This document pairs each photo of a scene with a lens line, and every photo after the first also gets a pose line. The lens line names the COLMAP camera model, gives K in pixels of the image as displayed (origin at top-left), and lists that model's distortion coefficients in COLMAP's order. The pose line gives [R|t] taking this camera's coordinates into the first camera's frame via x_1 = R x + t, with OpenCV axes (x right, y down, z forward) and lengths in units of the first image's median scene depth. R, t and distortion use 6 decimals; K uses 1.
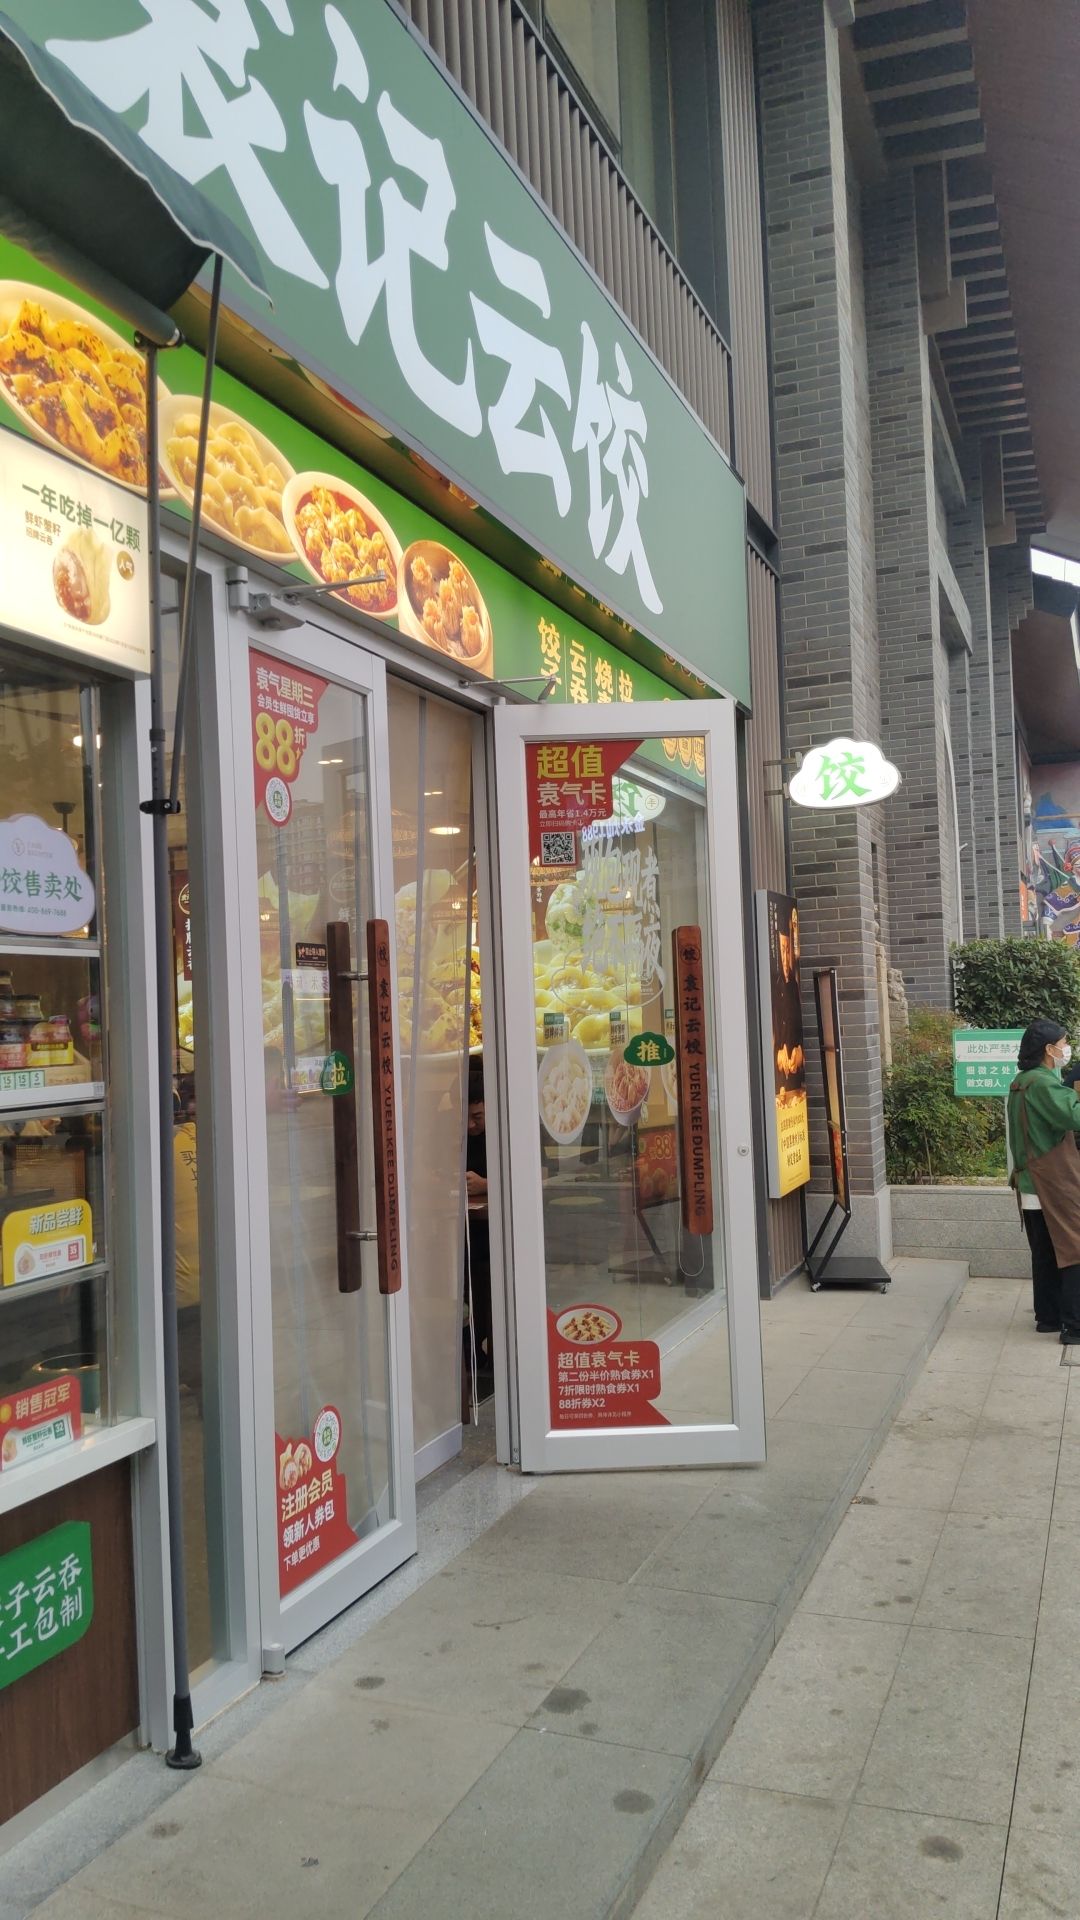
lens RADIAL K [[1506.9, 0, 569.0], [0, 1506.9, 968.4], [0, 0, 1]] dist [0.141763, -0.303645]
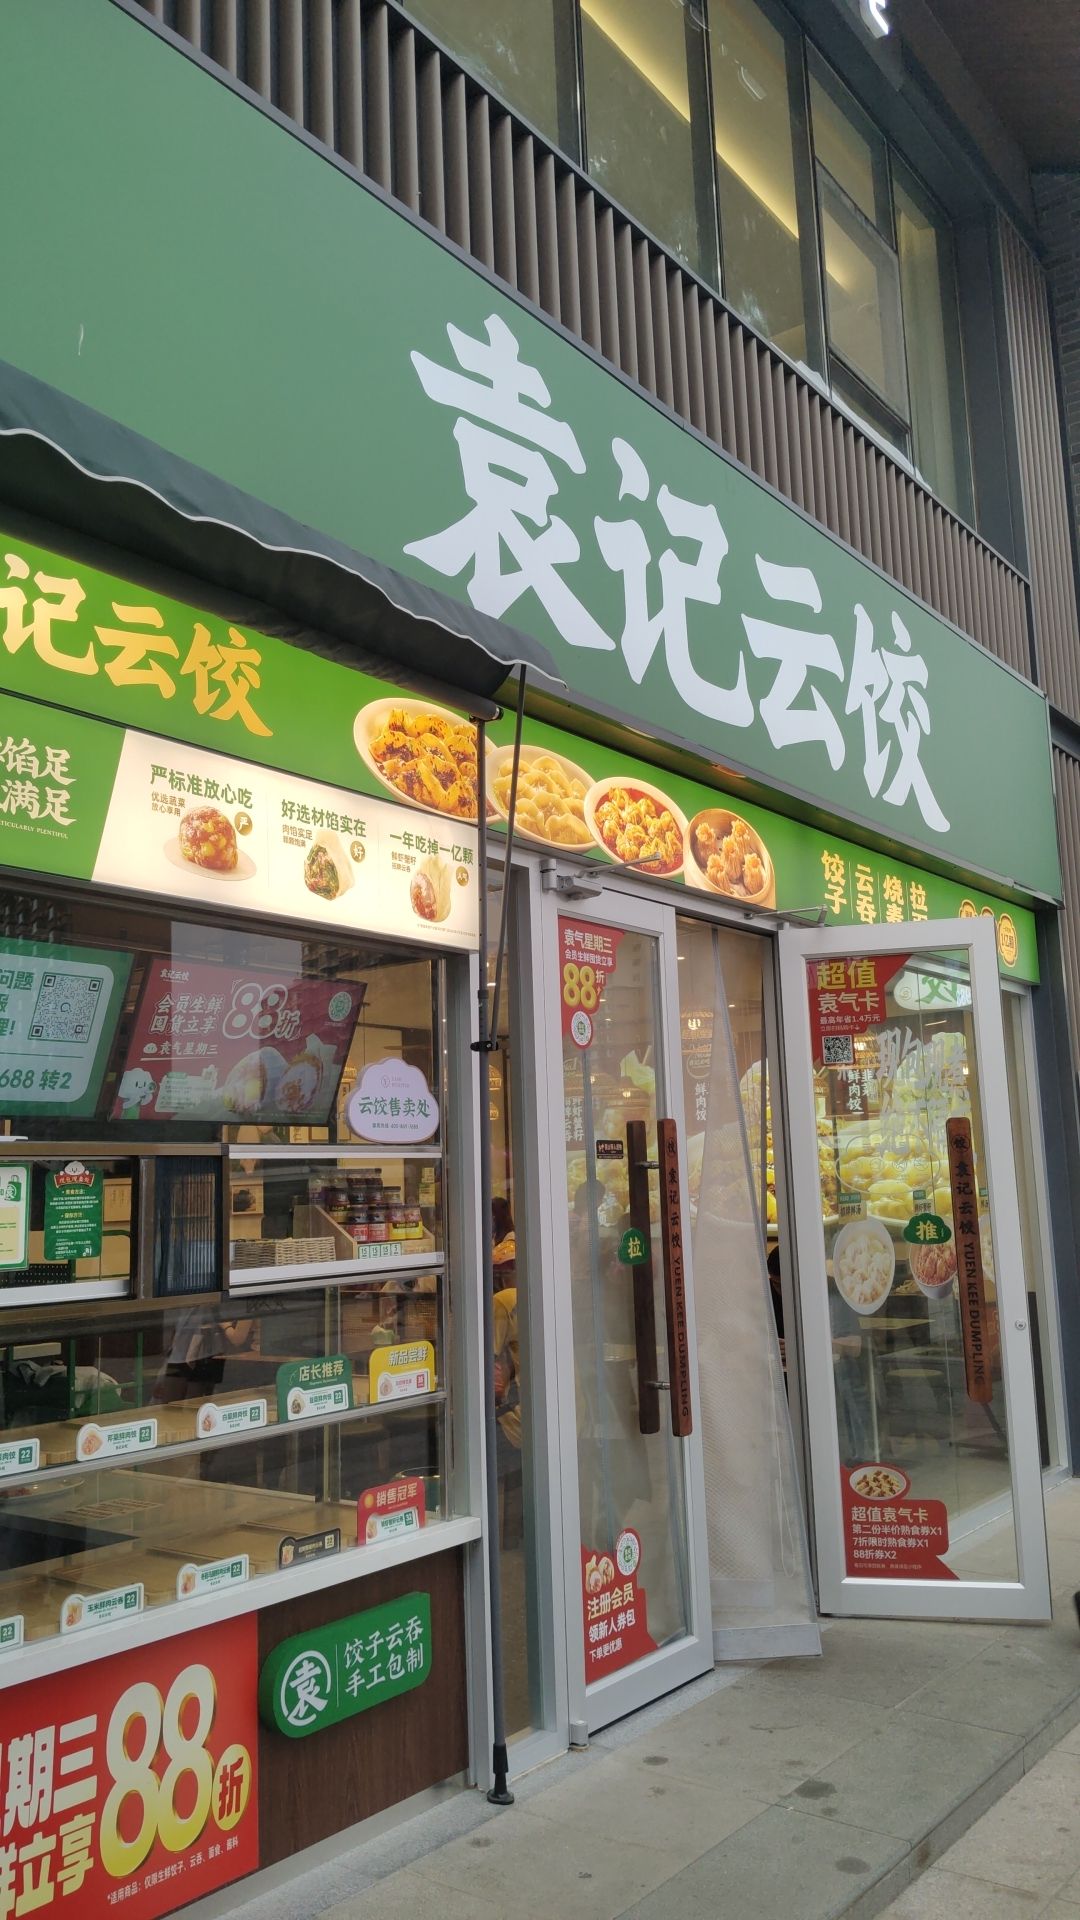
lens RADIAL K [[1506.9, 0, 569.0], [0, 1506.9, 968.4], [0, 0, 1]] dist [0.141763, -0.303645]
pose [[0.967828, -0.026449, -0.250219, 0.115308], [0.000177, 0.994531, -0.104441, -0.028088], [0.251613, 0.101037, 0.962540, -0.229681]]
